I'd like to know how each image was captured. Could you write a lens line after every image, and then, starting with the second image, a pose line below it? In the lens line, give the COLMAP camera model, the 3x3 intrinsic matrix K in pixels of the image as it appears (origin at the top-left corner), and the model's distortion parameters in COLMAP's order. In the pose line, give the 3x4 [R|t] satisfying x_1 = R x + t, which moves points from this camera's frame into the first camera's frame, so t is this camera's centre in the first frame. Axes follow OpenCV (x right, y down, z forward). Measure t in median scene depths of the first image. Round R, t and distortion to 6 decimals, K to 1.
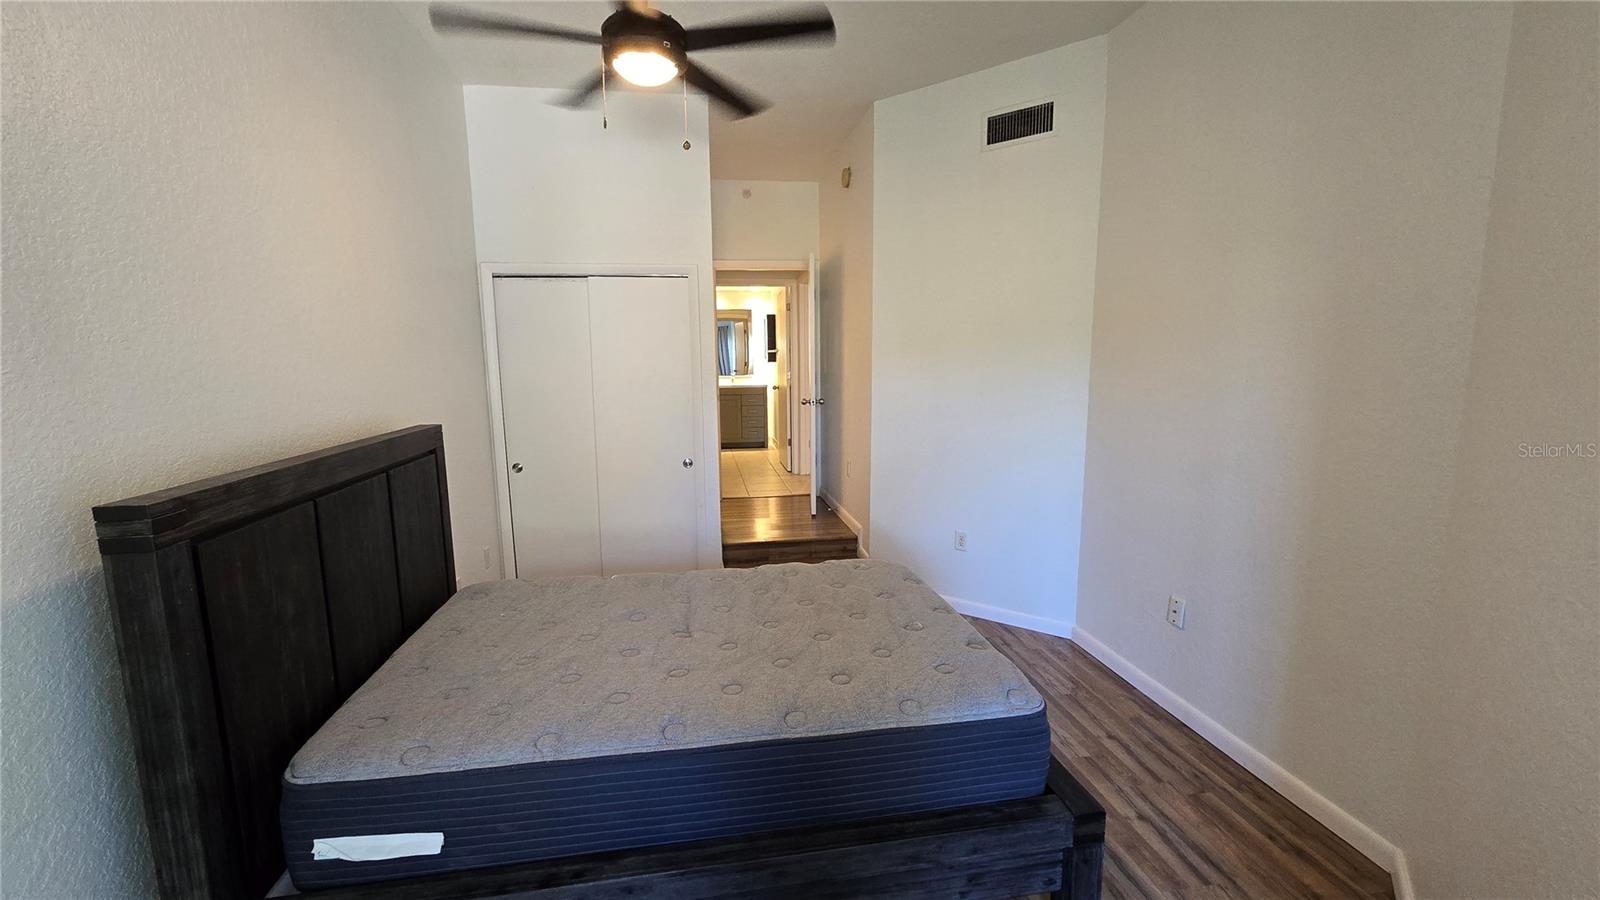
lens RADIAL K [[655.0, 0, 779.0], [0, 655.0, 461.8], [0, 0, 1]] dist [-0.003106, 0.001435]
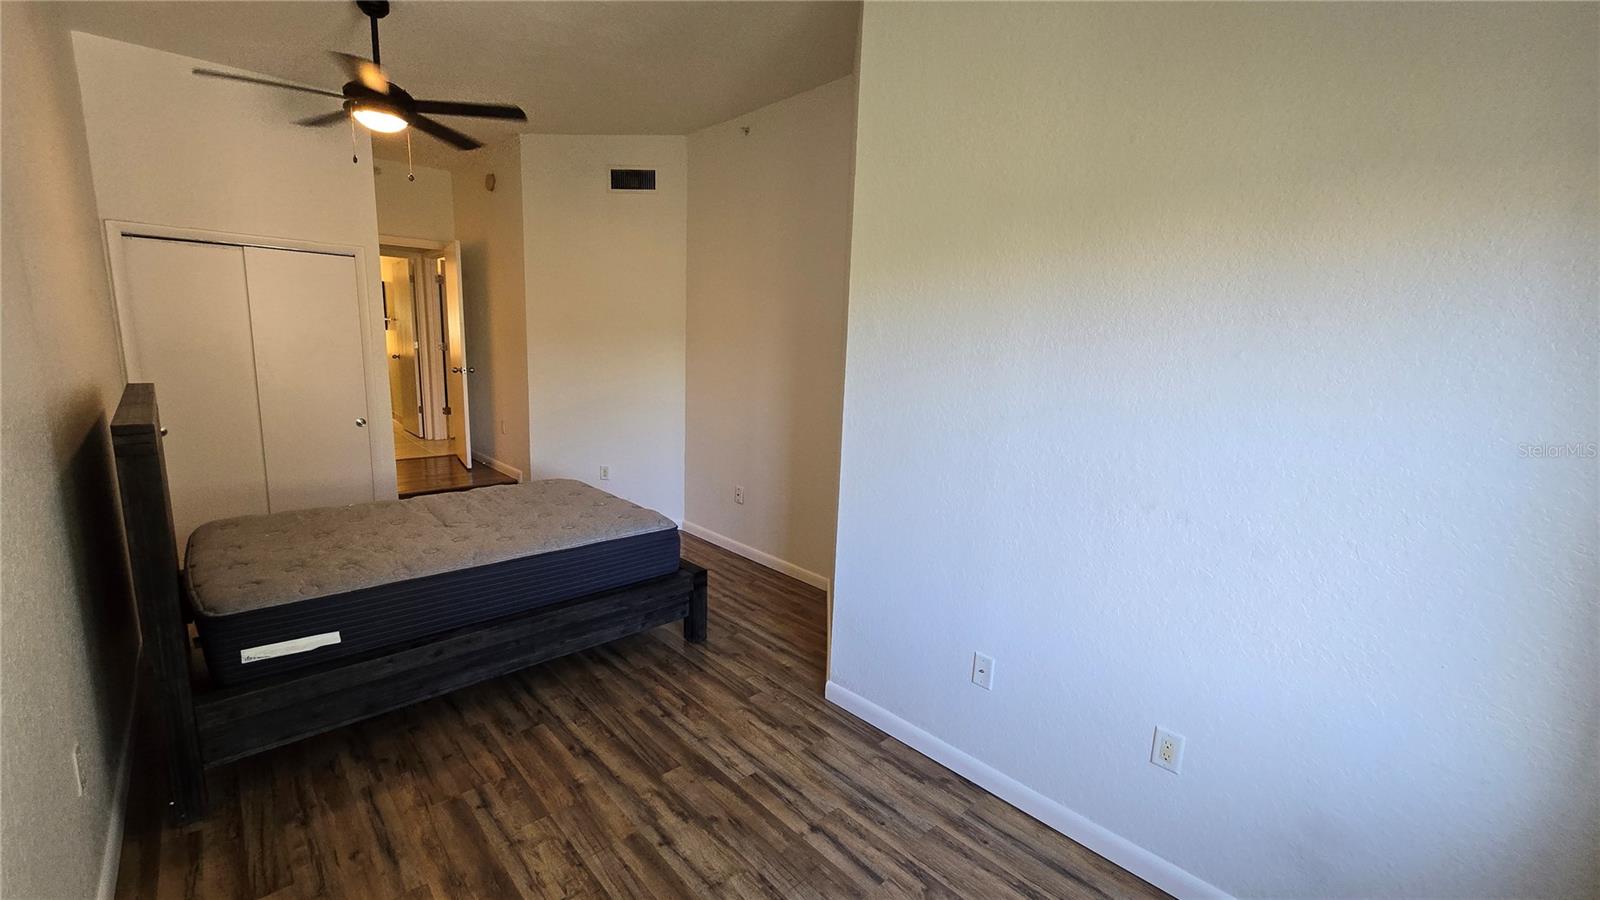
lens RADIAL K [[655.0, 0, 800.5], [0, 655.0, 456.3], [0, 0, 1]] dist [-0.003106, 0.001435]
pose [[0.811464, -0.058367, 0.581480, -0.323083], [0.039999, 0.998214, 0.044379, 0.071203], [-0.583032, -0.012753, 0.812349, -0.618062]]
